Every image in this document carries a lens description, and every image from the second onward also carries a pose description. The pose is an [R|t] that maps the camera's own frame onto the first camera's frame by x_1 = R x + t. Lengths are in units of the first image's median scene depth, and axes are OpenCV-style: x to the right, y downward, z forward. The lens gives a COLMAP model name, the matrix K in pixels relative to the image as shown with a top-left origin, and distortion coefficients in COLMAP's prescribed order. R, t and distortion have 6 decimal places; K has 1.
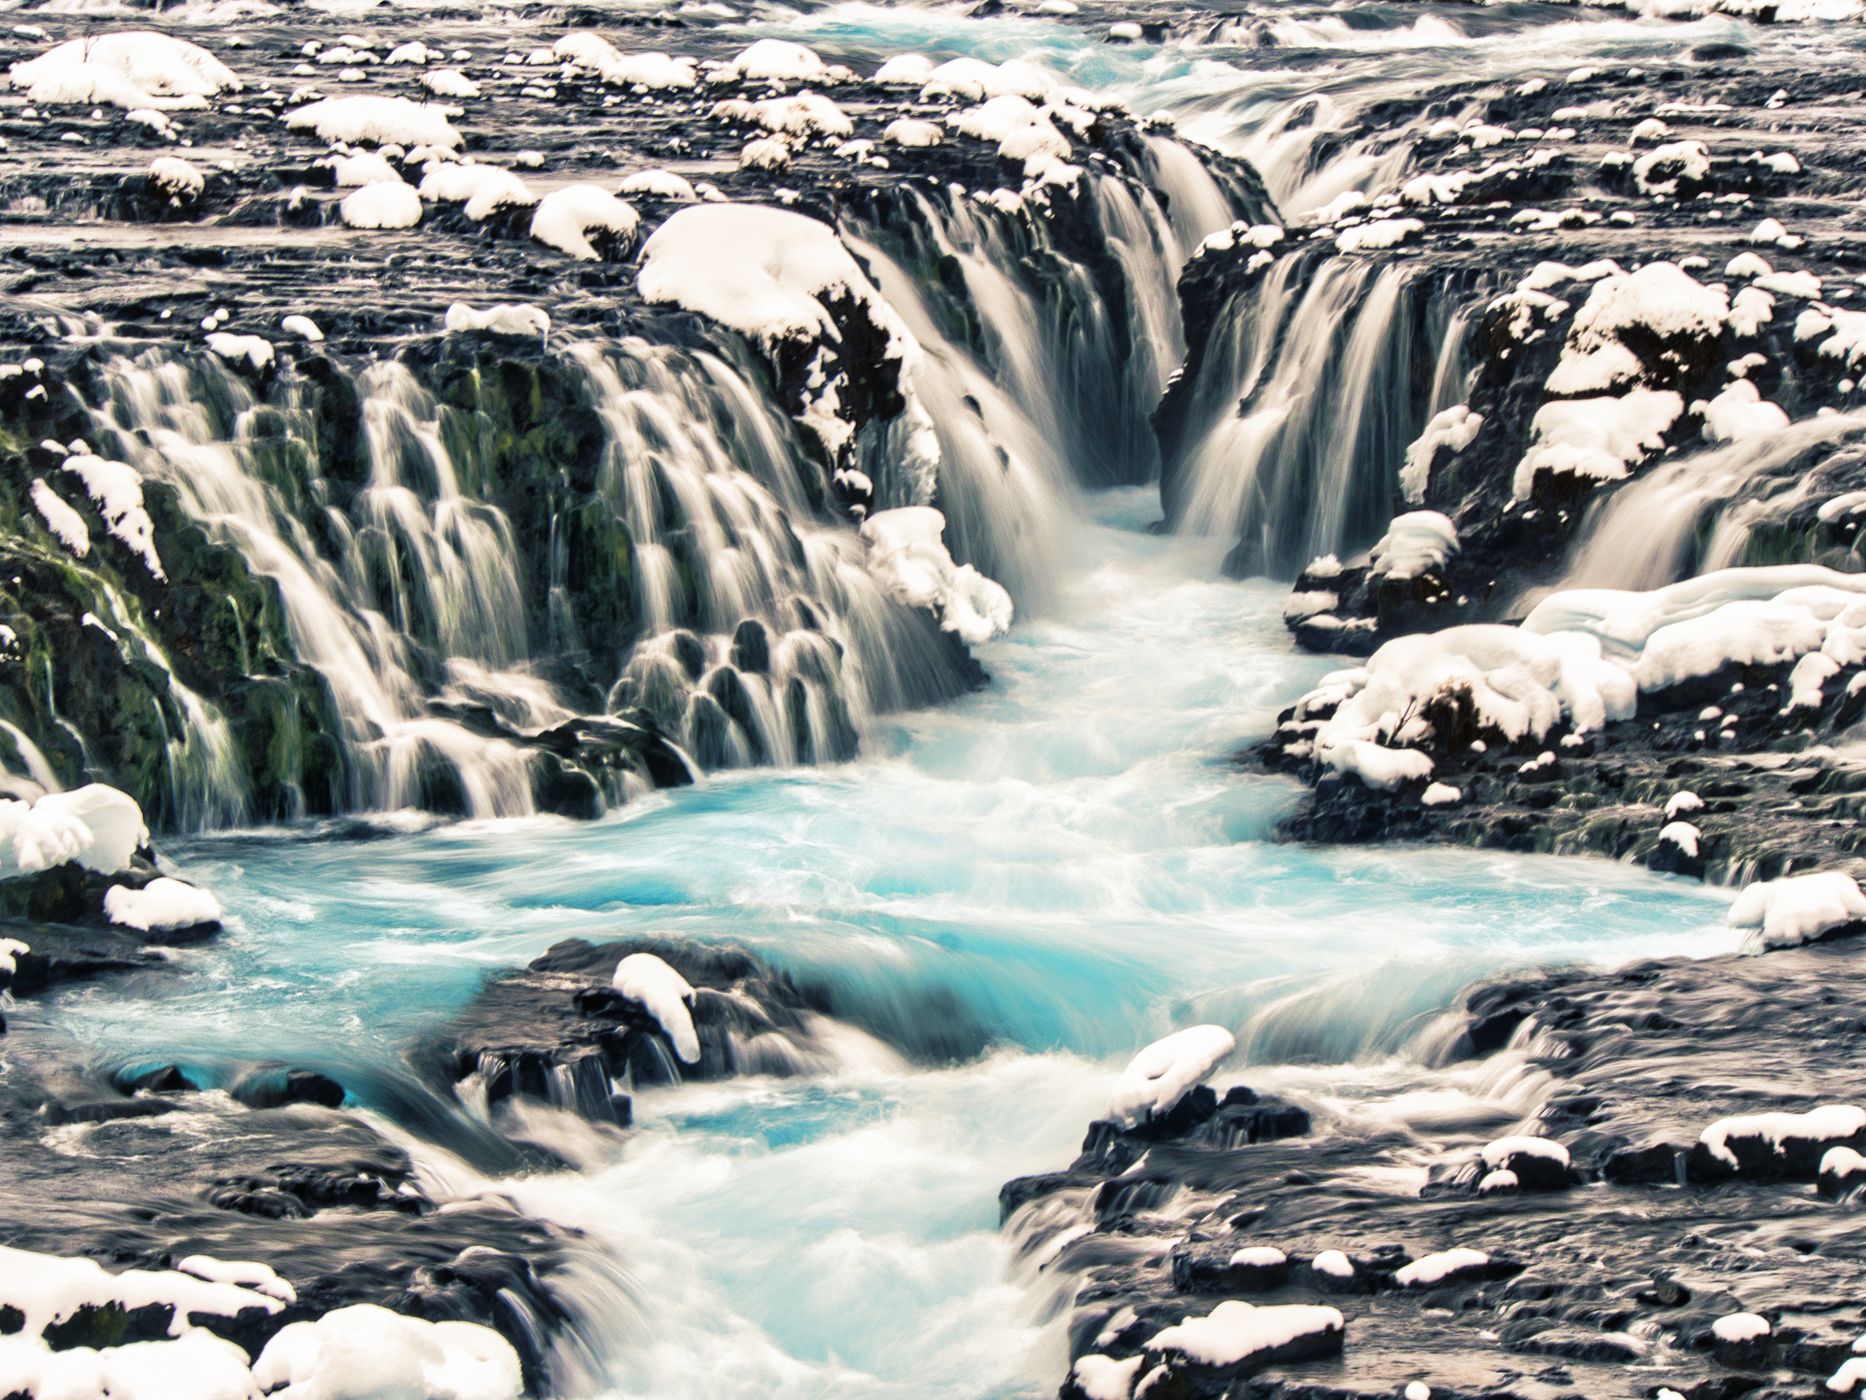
lens RADIAL K [[6073.1, 0, 959.9], [0, 6073.1, 706.3], [0, 0, 1]] dist [0.259081, 1.367918]
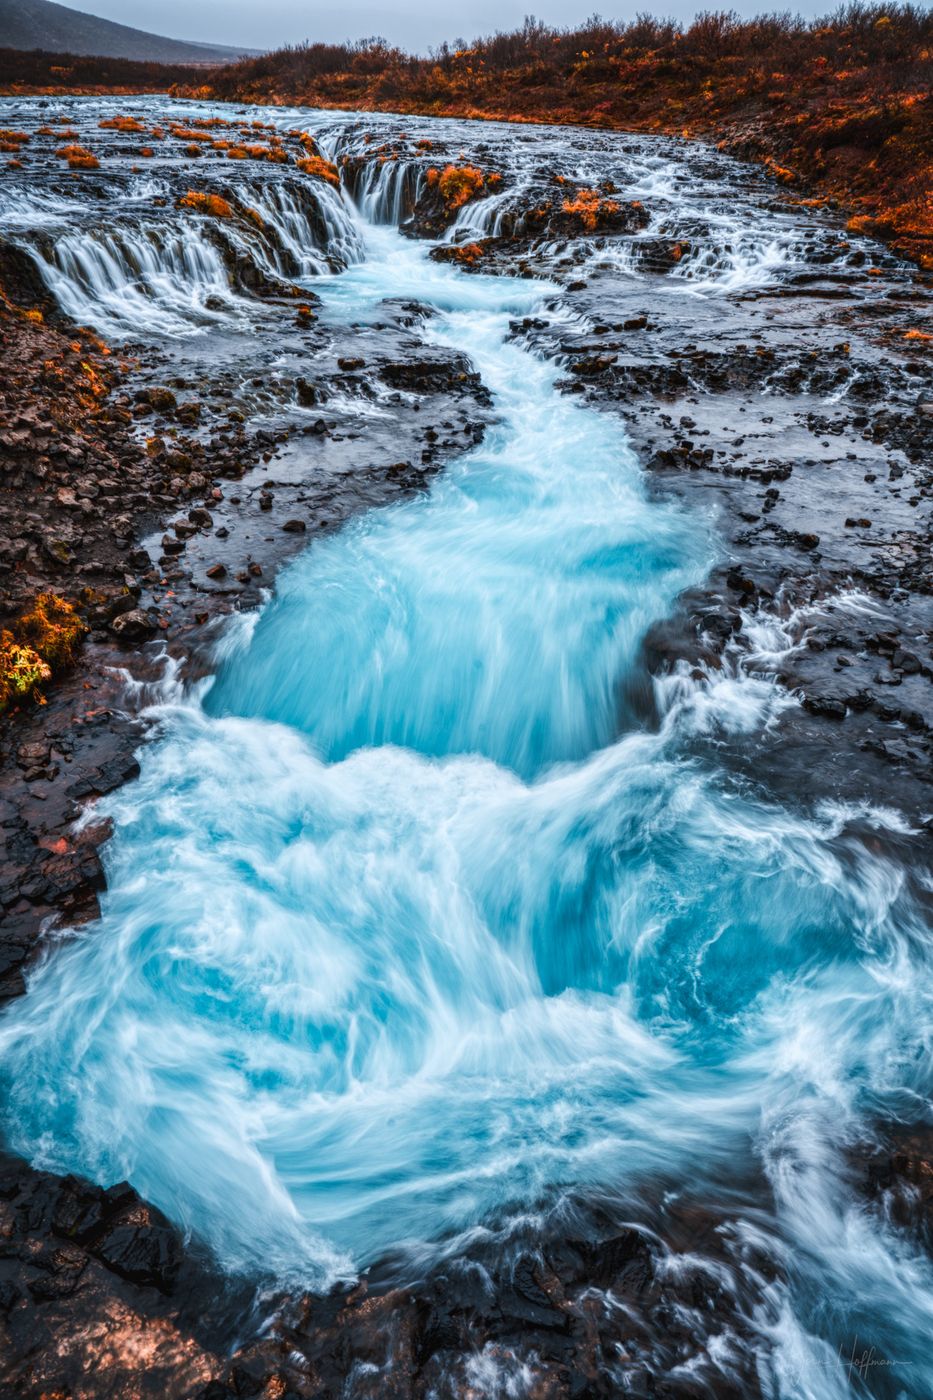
lens RADIAL K [[933.5, 0, 459.9], [0, 933.5, 700.9], [0, 0, 1]] dist [-0.007878, -0.002458]
pose [[0.947014, -0.165029, 0.275554, -0.248710], [0.026700, 0.895387, 0.444487, -0.009208], [-0.320080, -0.413578, 0.852351, 0.028161]]
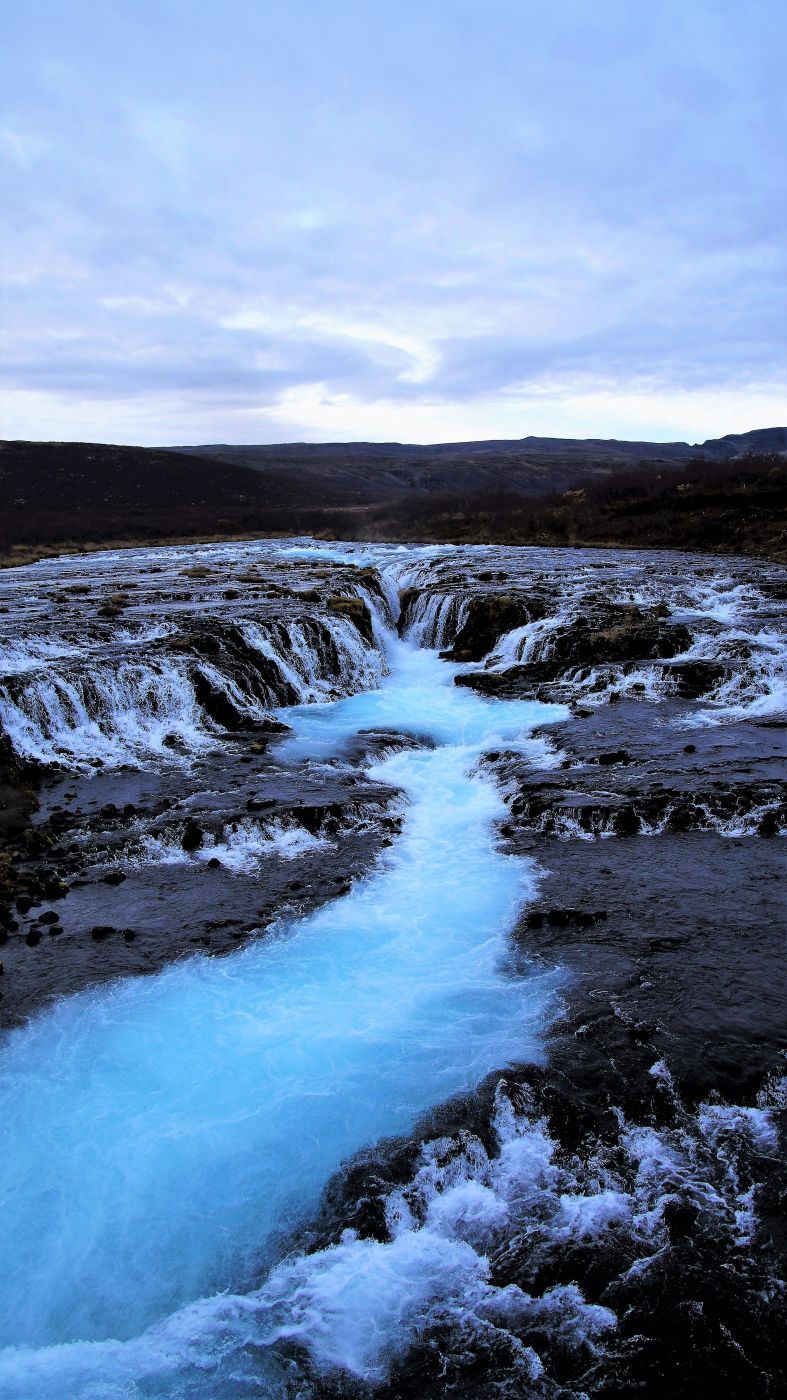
lens RADIAL K [[1096.3, 0, 383.3], [0, 1096.3, 704.6], [0, 0, 1]] dist [-0.141948, 0.001692]
pose [[0.993439, -0.057875, 0.098635, -0.112667], [0.054476, 0.997836, 0.036816, -0.016104], [-0.100553, -0.031201, 0.994442, 0.011242]]
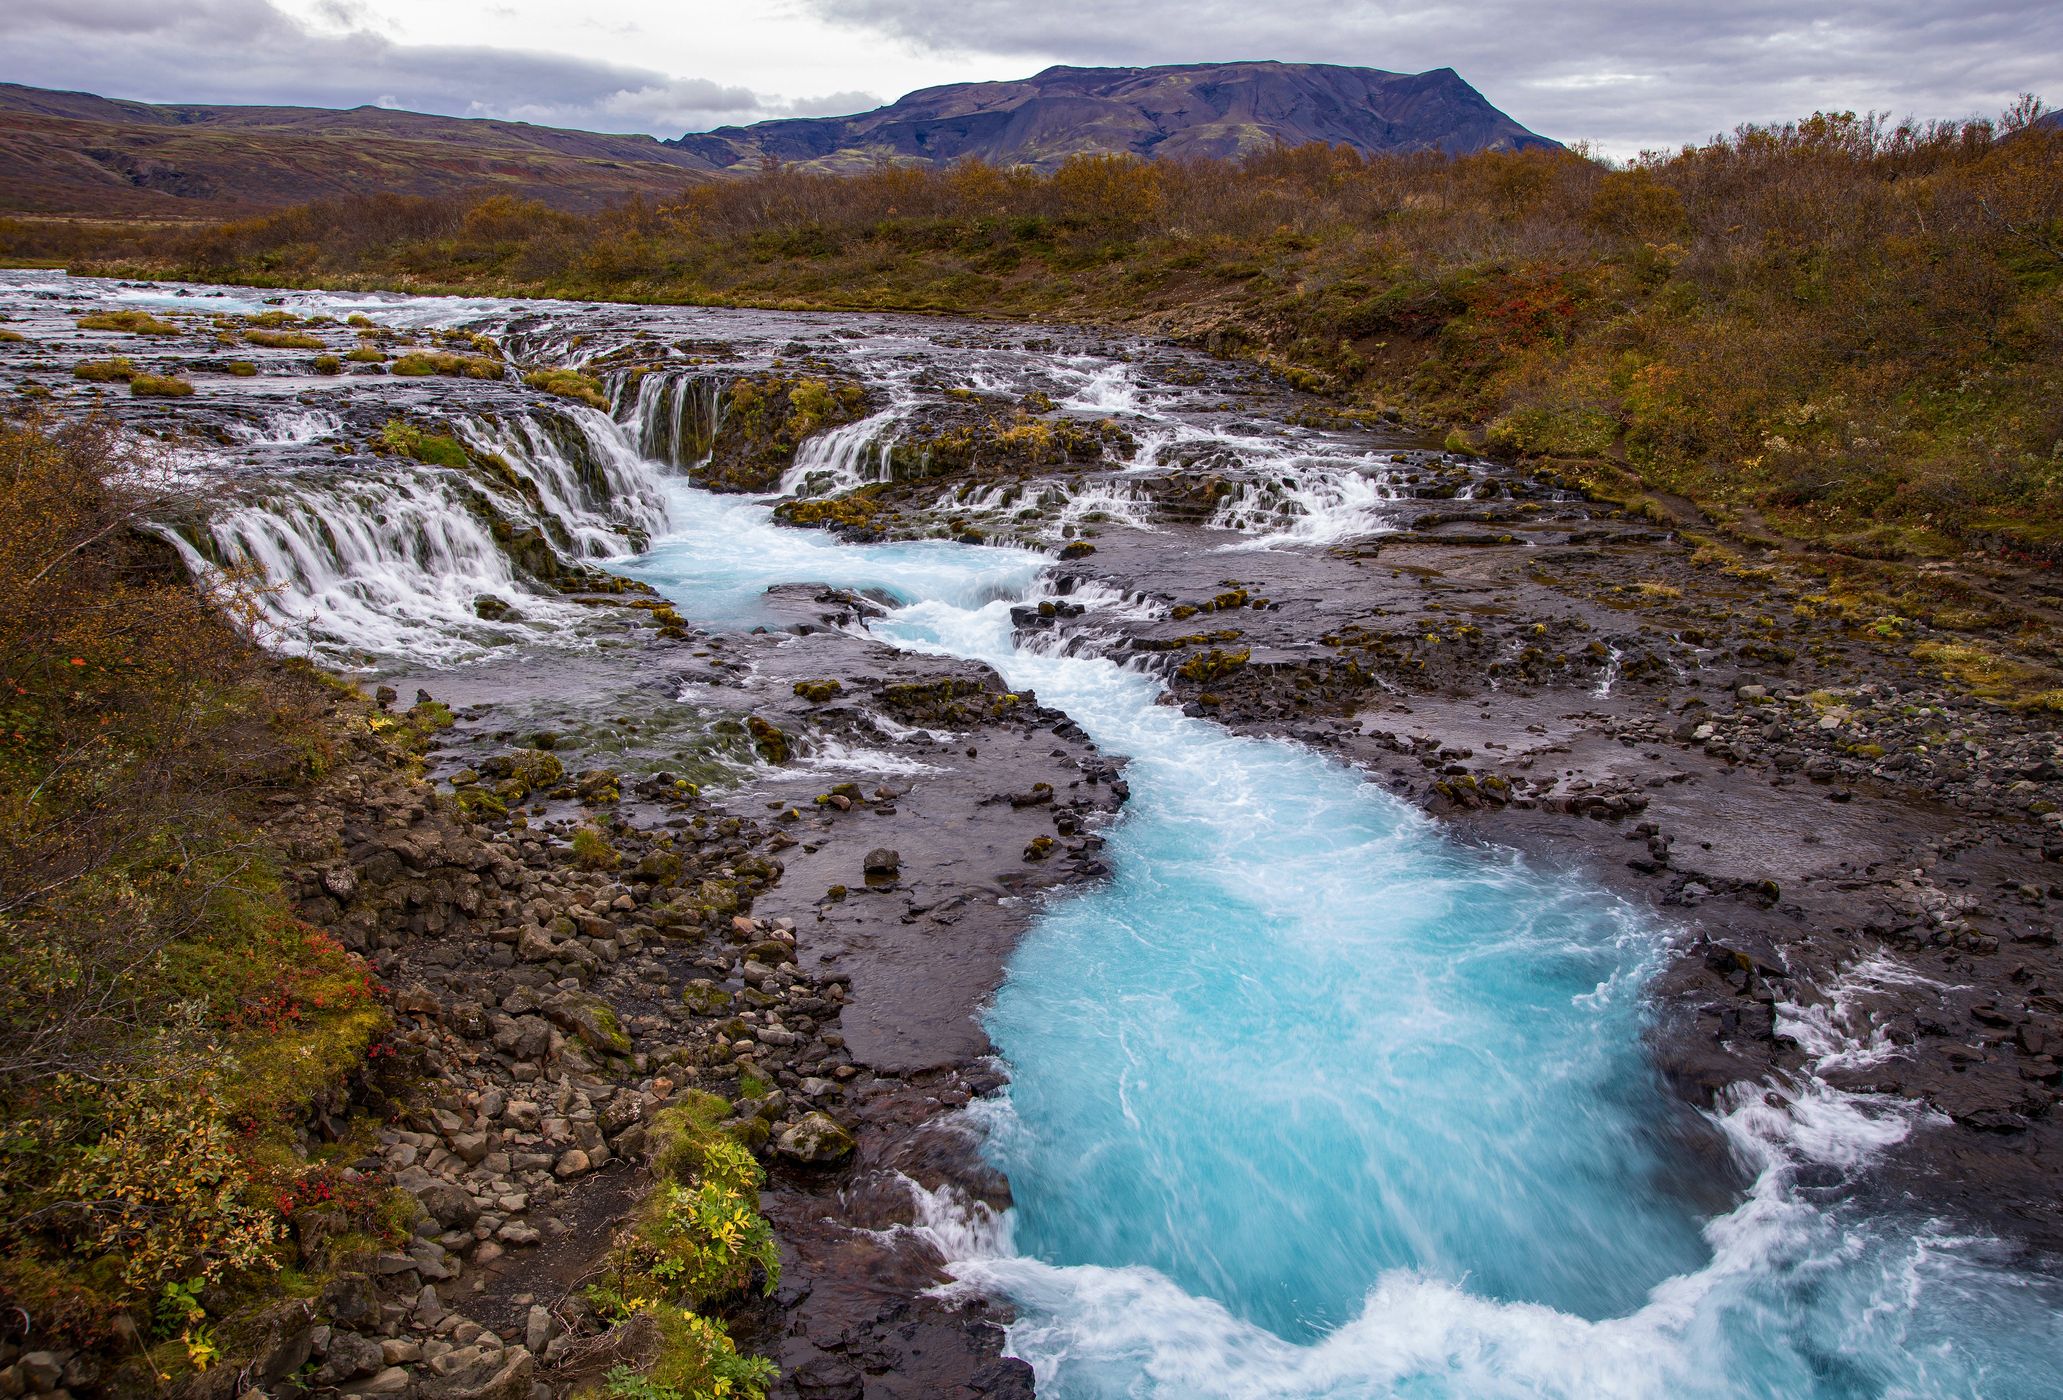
lens RADIAL K [[1828.2, 0, 1047.2], [0, 1828.2, 704.3], [0, 0, 1]] dist [-0.049057, 0.142098]
pose [[0.835655, -0.125316, 0.534768, -0.391023], [0.064454, 0.989271, 0.131103, -0.015047], [-0.545460, -0.075089, 0.834767, 0.047445]]
